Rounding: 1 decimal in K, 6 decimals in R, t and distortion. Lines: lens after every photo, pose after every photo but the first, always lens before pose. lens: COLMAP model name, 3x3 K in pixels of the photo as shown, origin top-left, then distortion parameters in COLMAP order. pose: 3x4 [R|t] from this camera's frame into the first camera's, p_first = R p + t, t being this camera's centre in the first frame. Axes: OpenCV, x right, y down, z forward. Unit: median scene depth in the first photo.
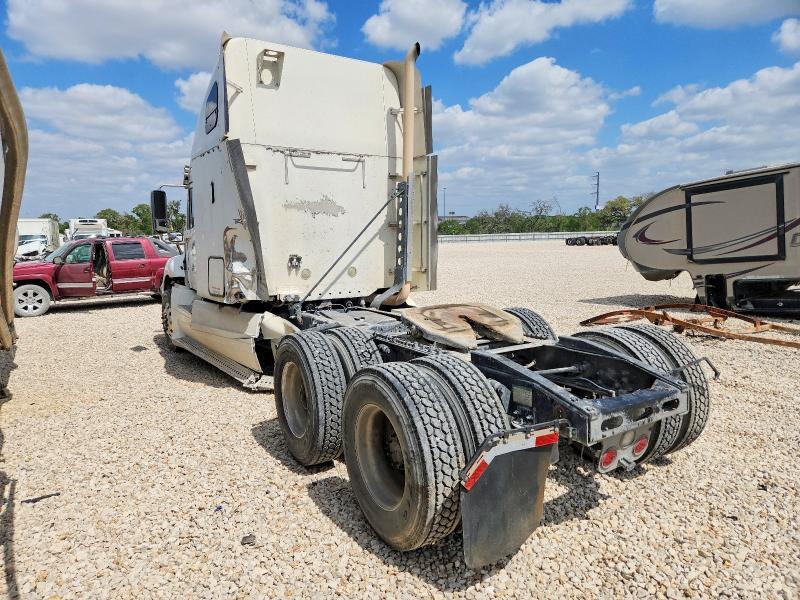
lens RADIAL K [[535.1, 0, 400.0], [0, 535.1, 300.0], [0, 0, 1]] dist [0.072840, -0.070859]
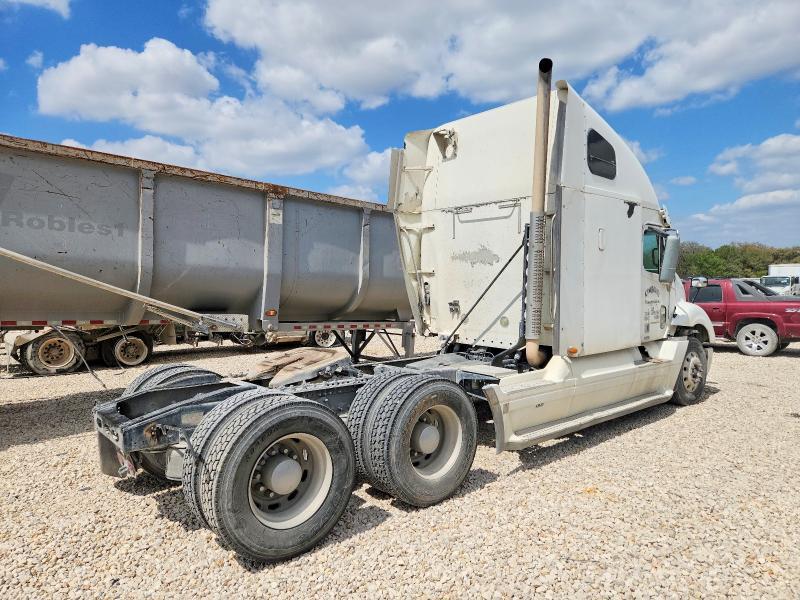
lens RADIAL K [[535.1, 0, 400.0], [0, 535.1, 300.0], [0, 0, 1]] dist [0.072840, -0.070859]
pose [[0.153805, 0.046252, -0.987018, 0.819951], [-0.114248, 0.993037, 0.028731, -0.096938], [0.981474, 0.108346, 0.158018, 0.662607]]
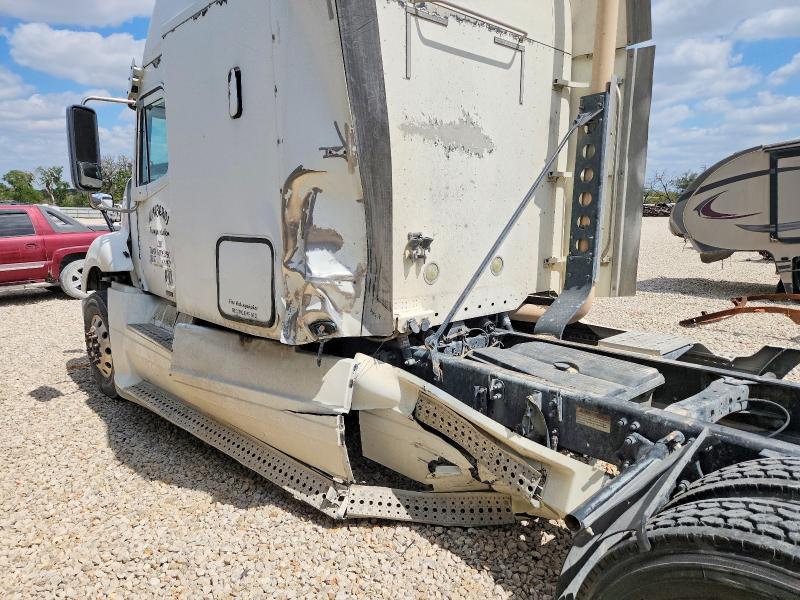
lens RADIAL K [[535.1, 0, 400.0], [0, 535.1, 300.0], [0, 0, 1]] dist [0.072840, -0.070859]
pose [[0.985912, -0.018658, 0.166220, -0.272124], [0.011173, 0.998886, 0.045856, -0.044120], [-0.166890, -0.043353, 0.985022, 0.493630]]
